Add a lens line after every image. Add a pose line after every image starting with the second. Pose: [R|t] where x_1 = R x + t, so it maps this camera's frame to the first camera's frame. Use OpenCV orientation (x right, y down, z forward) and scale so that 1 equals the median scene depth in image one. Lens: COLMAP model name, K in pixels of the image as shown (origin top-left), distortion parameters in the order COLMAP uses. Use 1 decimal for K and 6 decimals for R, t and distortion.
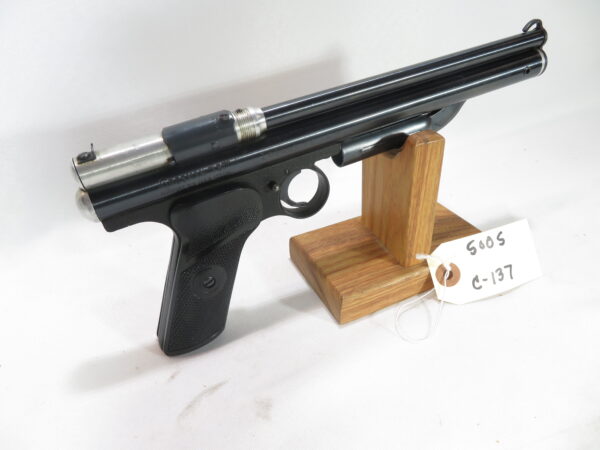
lens RADIAL K [[446.6, 0, 298.0], [0, 446.6, 219.8], [0, 0, 1]] dist [0.001226, -0.000918]
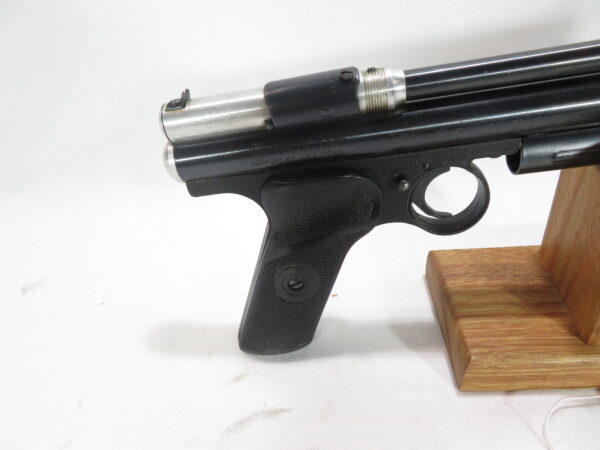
lens RADIAL K [[446.6, 0, 298.0], [0, 446.6, 219.8], [0, 0, 1]] dist [0.001226, -0.000918]
pose [[0.892322, 0.235975, -0.384807, 0.072975], [-0.213942, 0.971736, 0.099792, -0.045805], [0.397479, -0.006720, 0.917587, 0.237403]]
